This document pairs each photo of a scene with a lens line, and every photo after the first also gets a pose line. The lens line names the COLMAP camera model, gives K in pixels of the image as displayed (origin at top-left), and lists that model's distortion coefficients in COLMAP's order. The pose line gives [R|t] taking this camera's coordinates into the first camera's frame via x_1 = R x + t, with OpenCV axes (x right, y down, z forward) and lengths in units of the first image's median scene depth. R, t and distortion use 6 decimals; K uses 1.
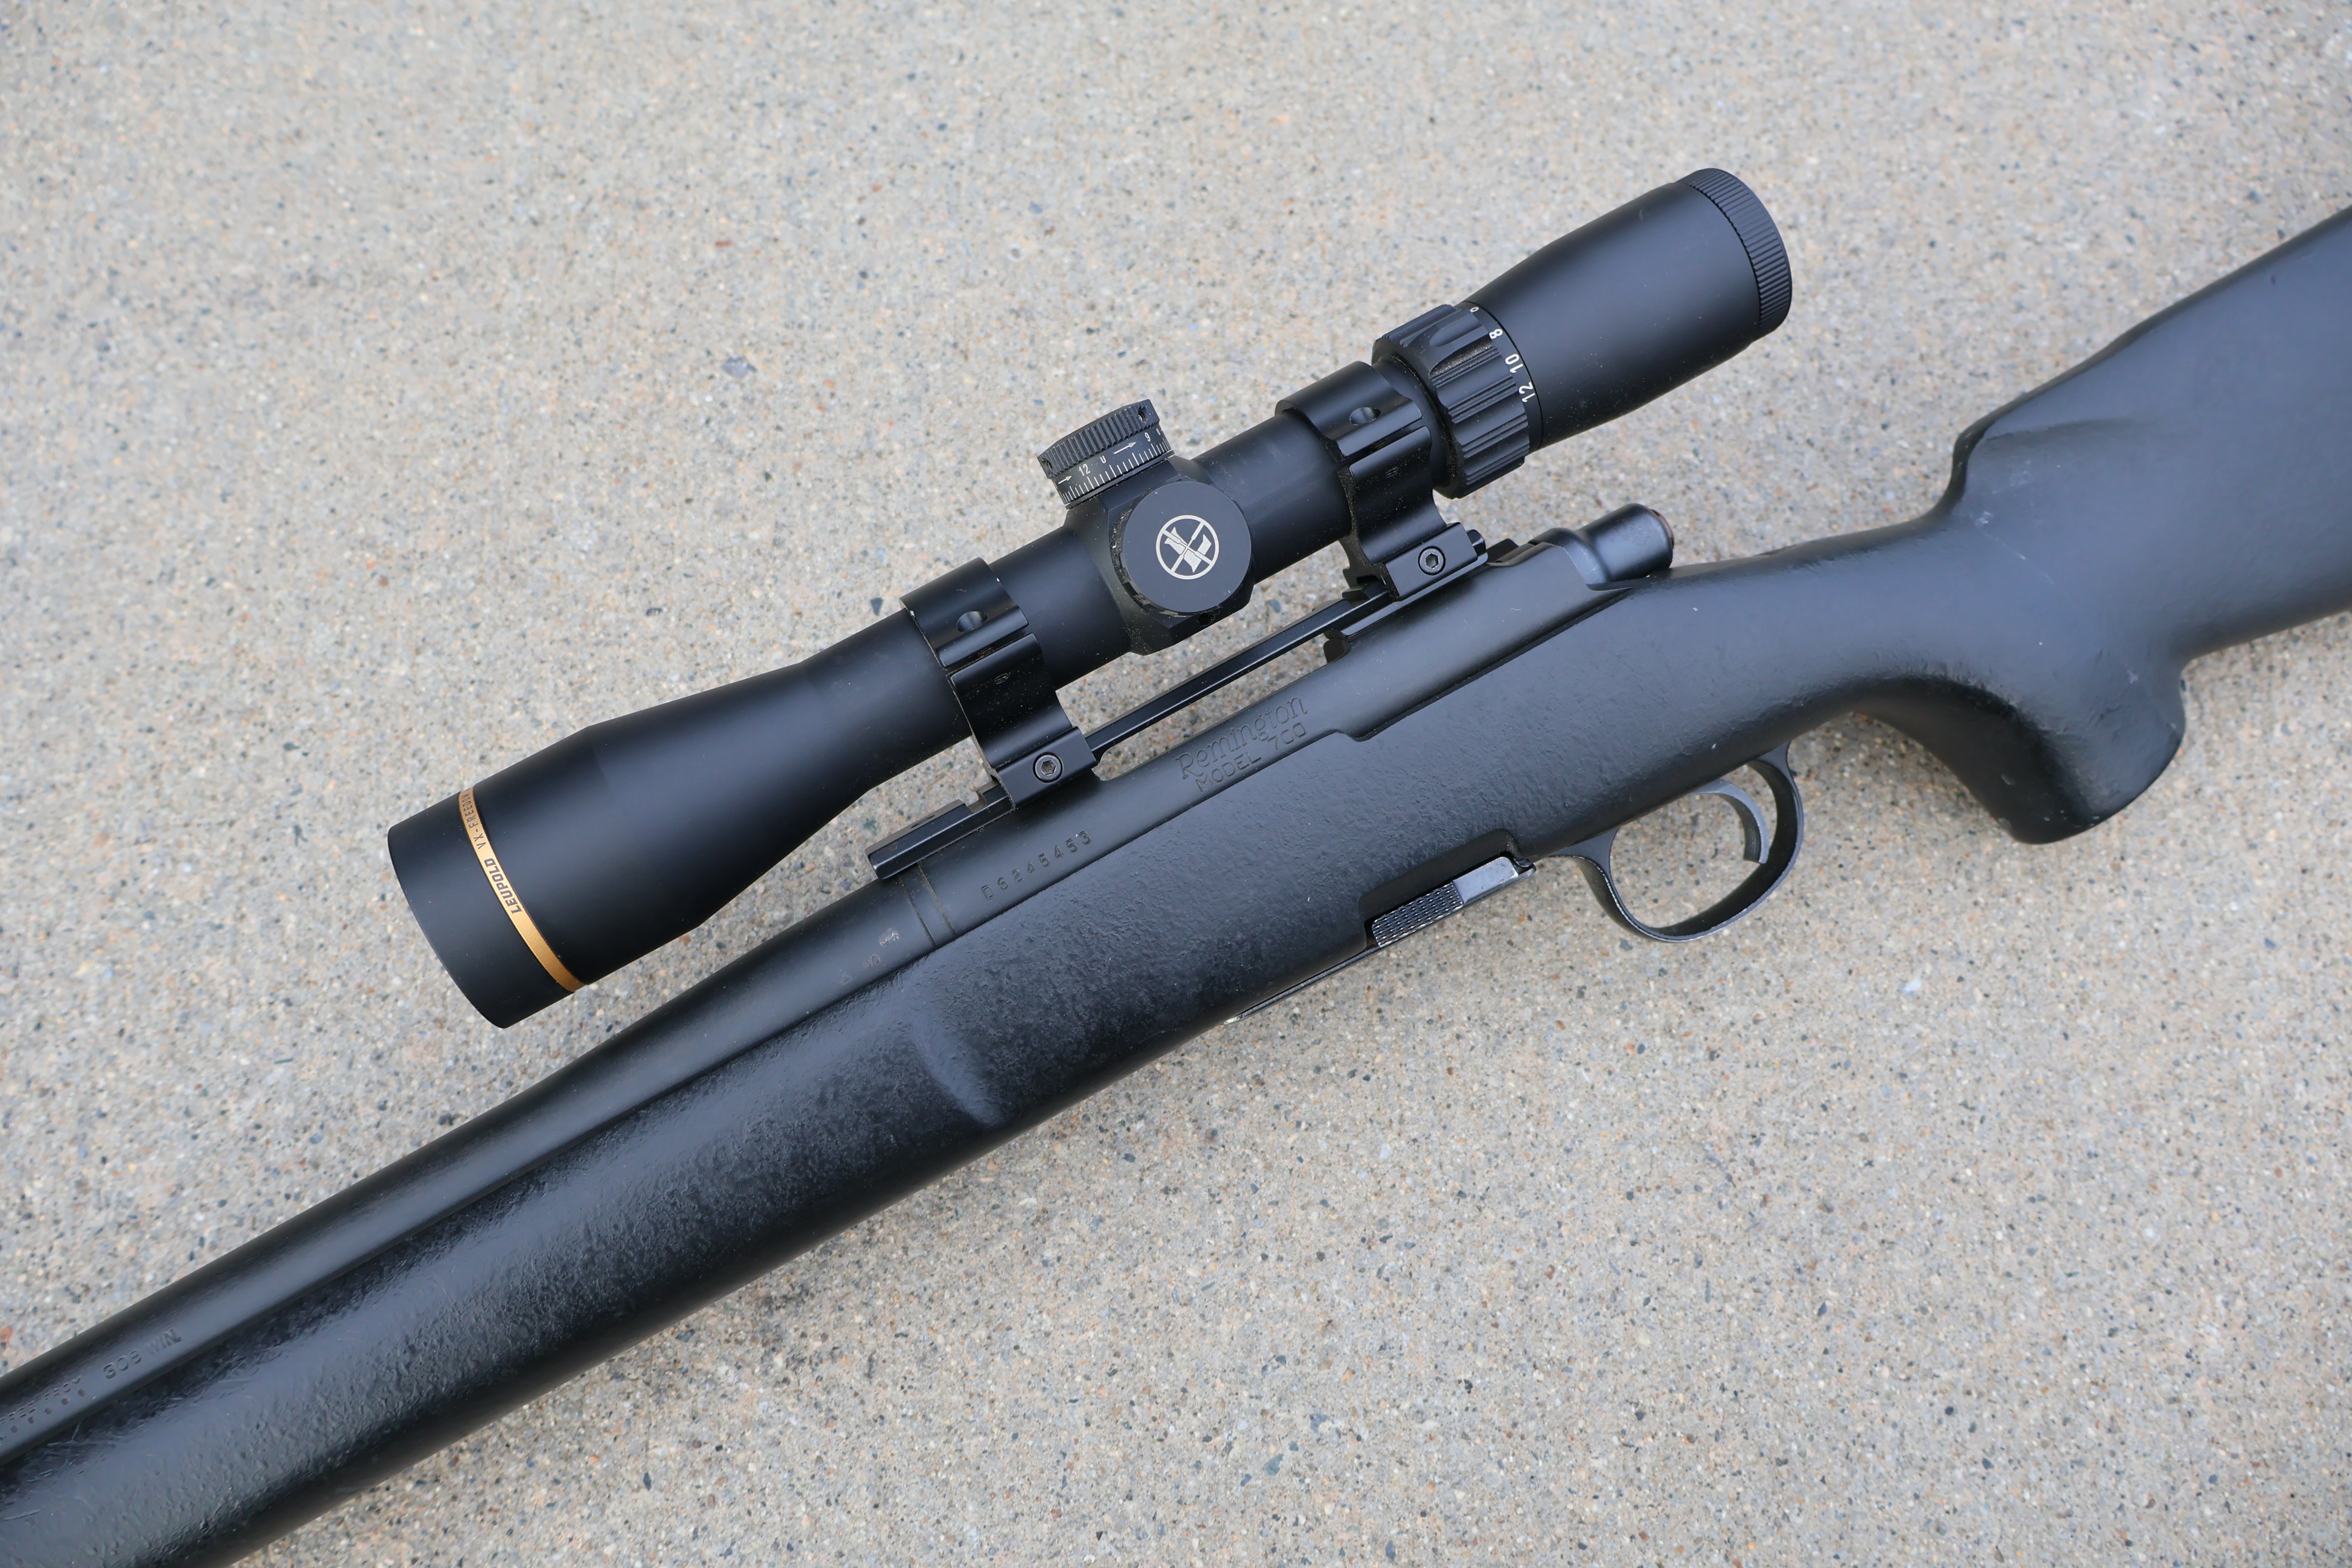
lens RADIAL K [[1993.1, 0, 1172.3], [0, 1993.1, 771.5], [0, 0, 1]] dist [-0.000036, -0.000523]
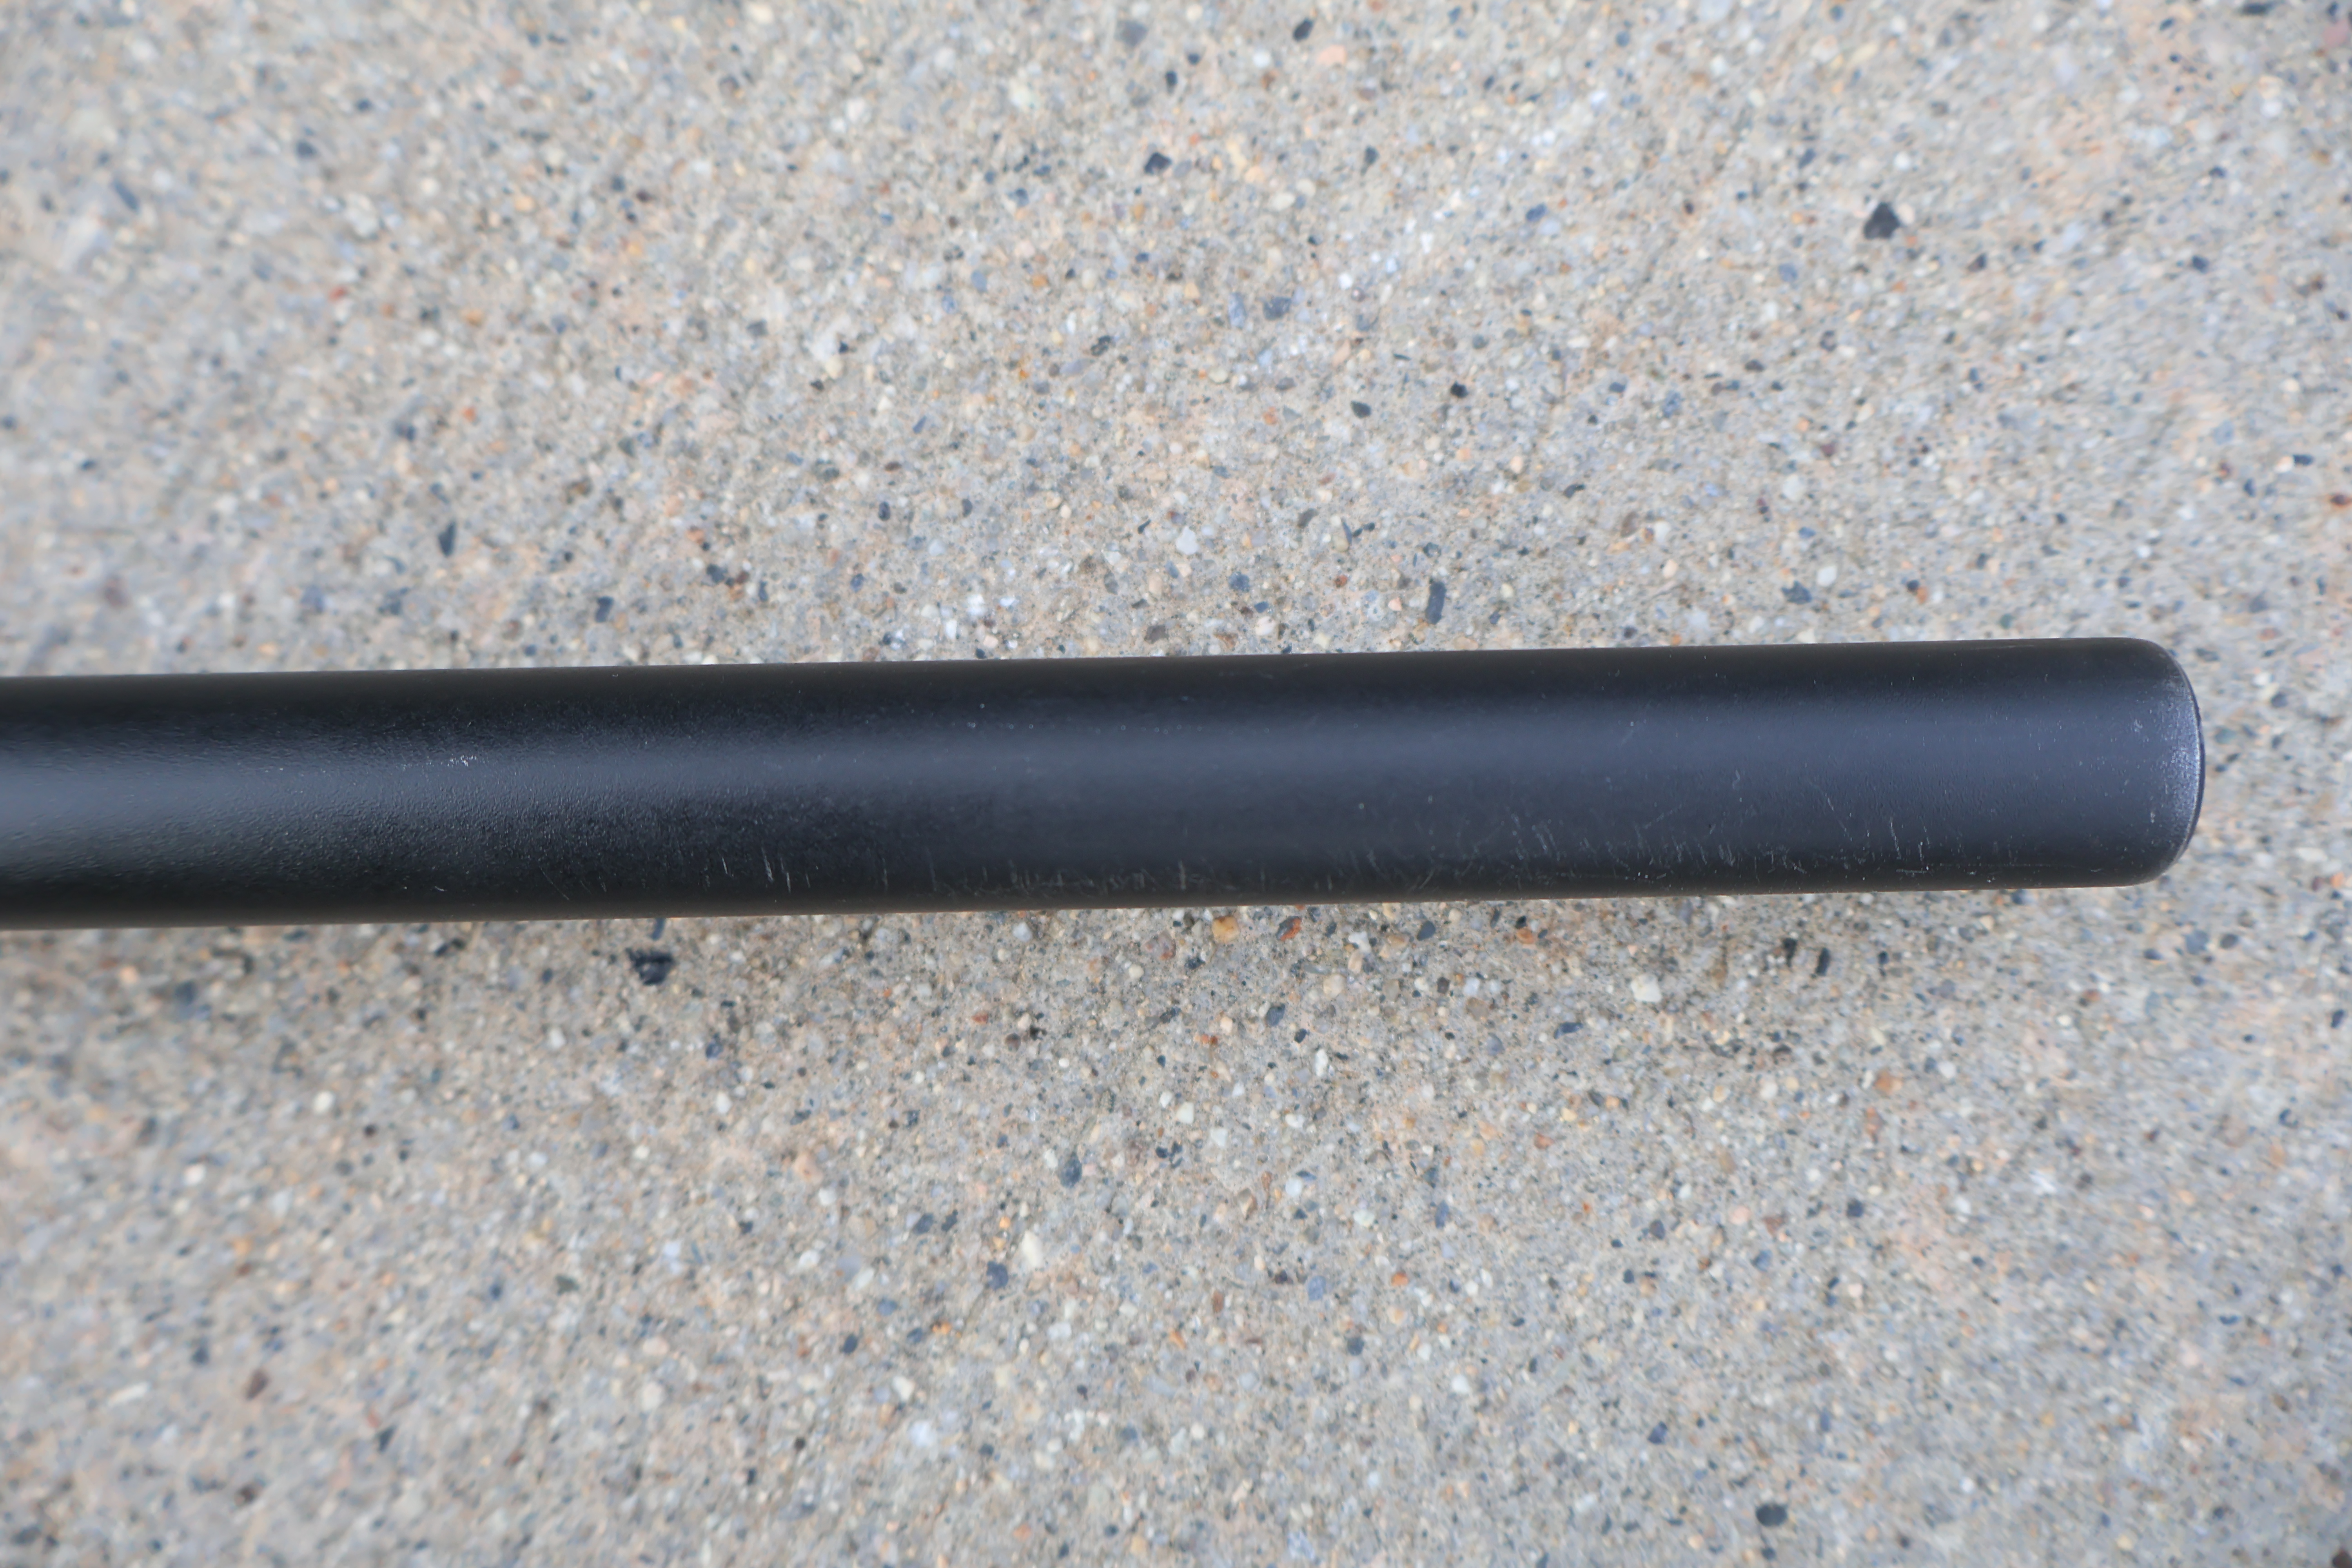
lens RADIAL K [[1993.1, 0, 1183.4], [0, 1993.1, 799.9], [0, 0, 1]] dist [-0.000036, -0.000523]
pose [[0.810178, 0.579859, -0.085879, 0.852461], [-0.531702, 0.788627, 0.308805, -0.636813], [0.246790, -0.204525, 0.947240, 0.873647]]
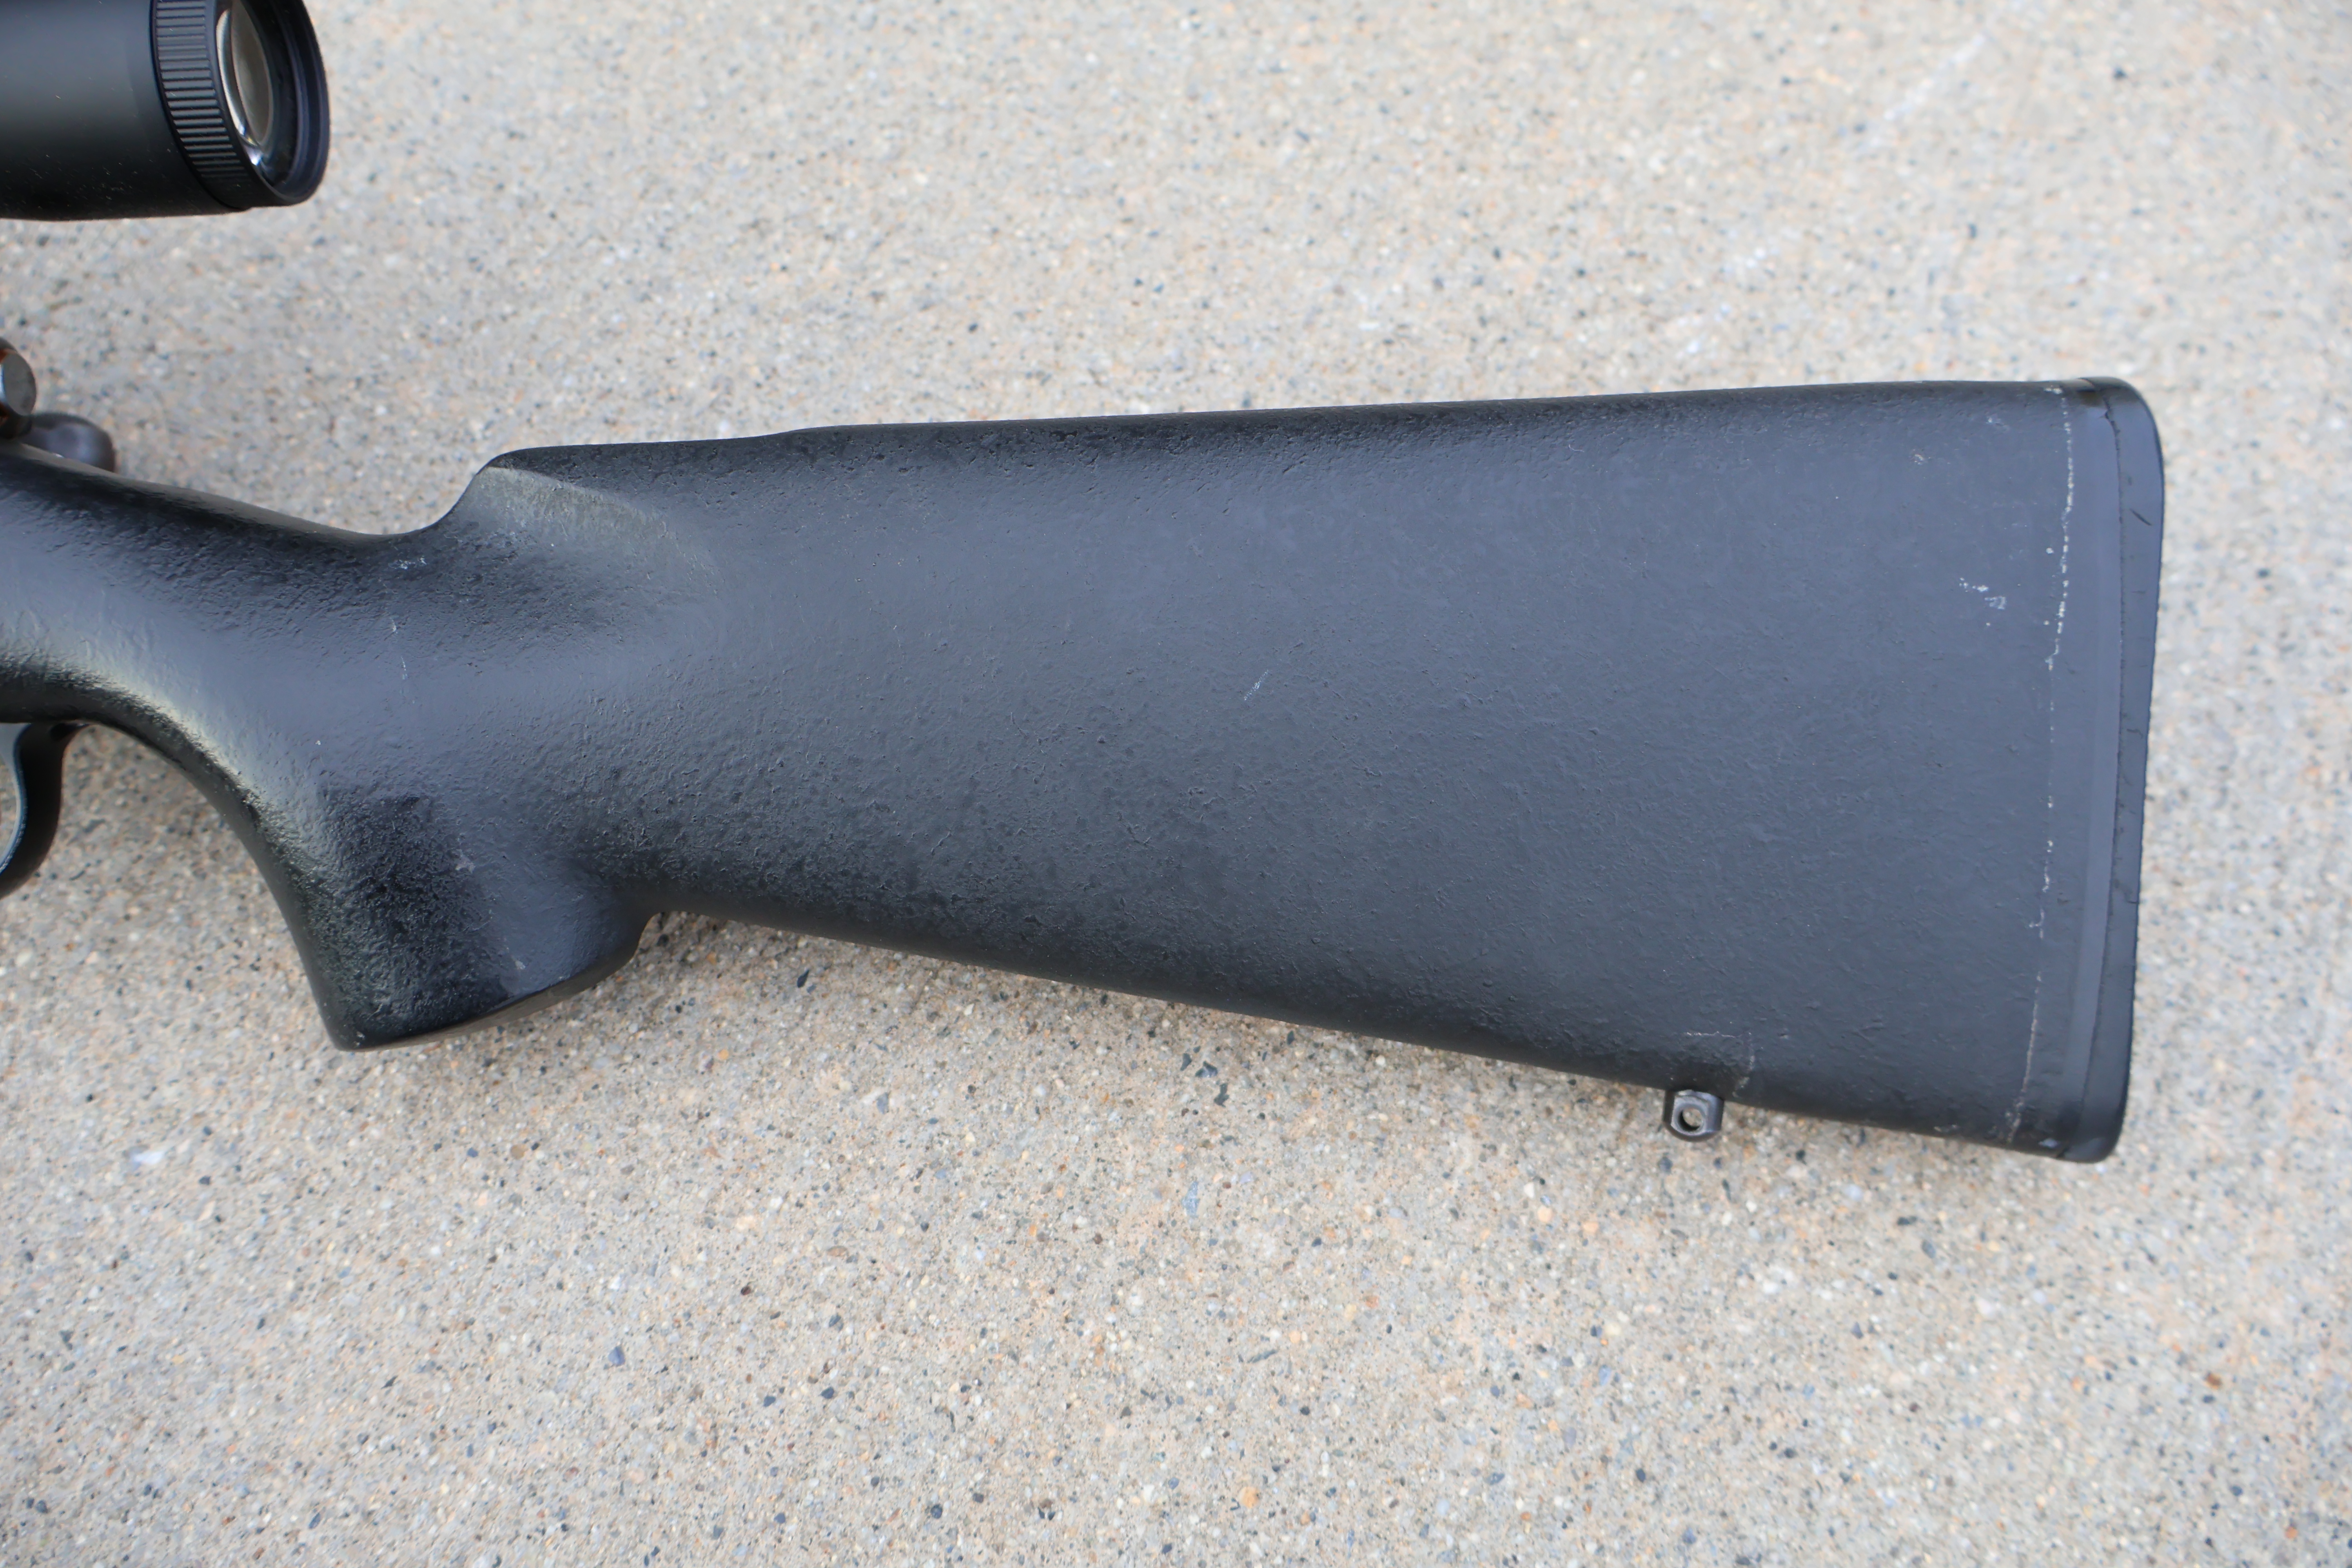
lens RADIAL K [[1993.1, 0, 1186.5], [0, 1993.1, 778.2], [0, 0, 1]] dist [-0.000036, -0.000523]
pose [[0.881447, 0.429210, -0.197054, 0.804685], [-0.442028, 0.896675, -0.024170, -0.161191], [0.166319, 0.108408, 0.980095, 0.379772]]
